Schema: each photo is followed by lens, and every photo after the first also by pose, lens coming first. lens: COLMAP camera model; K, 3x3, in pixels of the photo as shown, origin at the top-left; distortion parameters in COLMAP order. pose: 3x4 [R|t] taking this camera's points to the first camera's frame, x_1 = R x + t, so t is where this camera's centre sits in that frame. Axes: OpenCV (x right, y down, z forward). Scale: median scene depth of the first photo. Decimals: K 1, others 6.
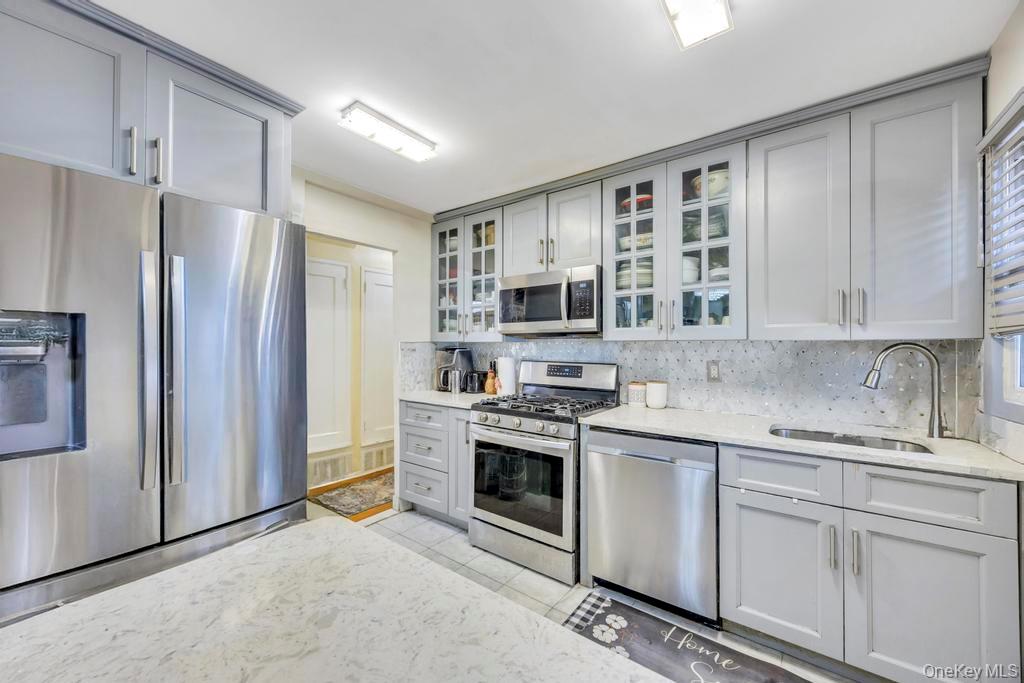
lens RADIAL K [[400.7, 0, 512.0], [0, 400.7, 341.5], [0, 0, 1]] dist [-0.000851, 0.000124]
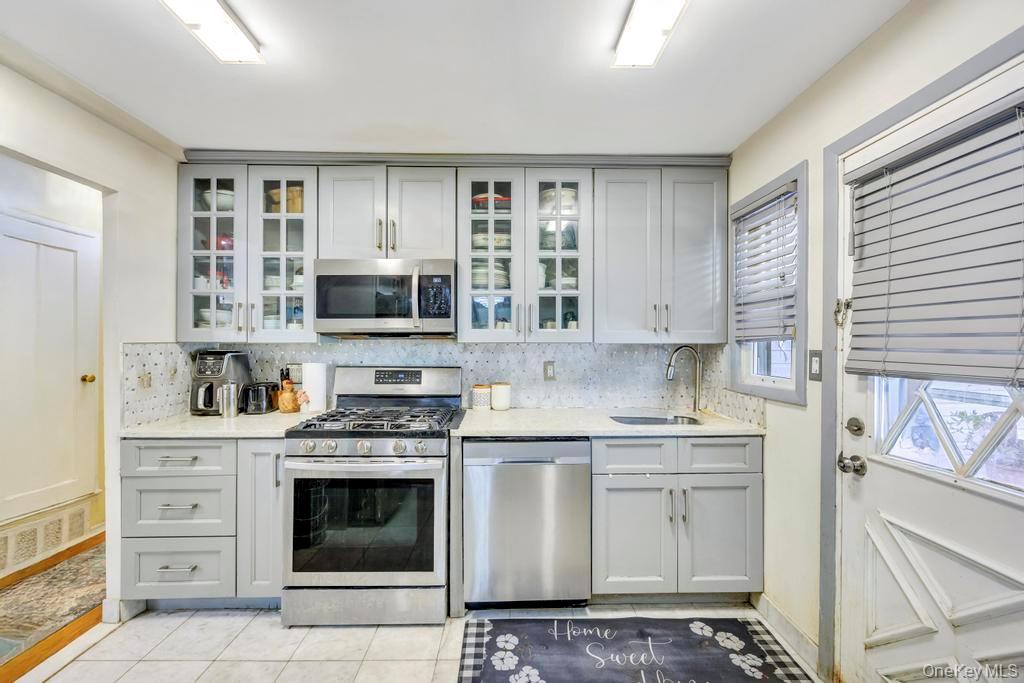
lens RADIAL K [[400.7, 0, 512.0], [0, 400.7, 341.5], [0, 0, 1]] dist [-0.000851, 0.000124]
pose [[0.781511, 0.004298, 0.623877, -0.248223], [-0.006267, 0.999980, 0.000962, -0.006061], [-0.623860, -0.004662, 0.781522, 0.200705]]
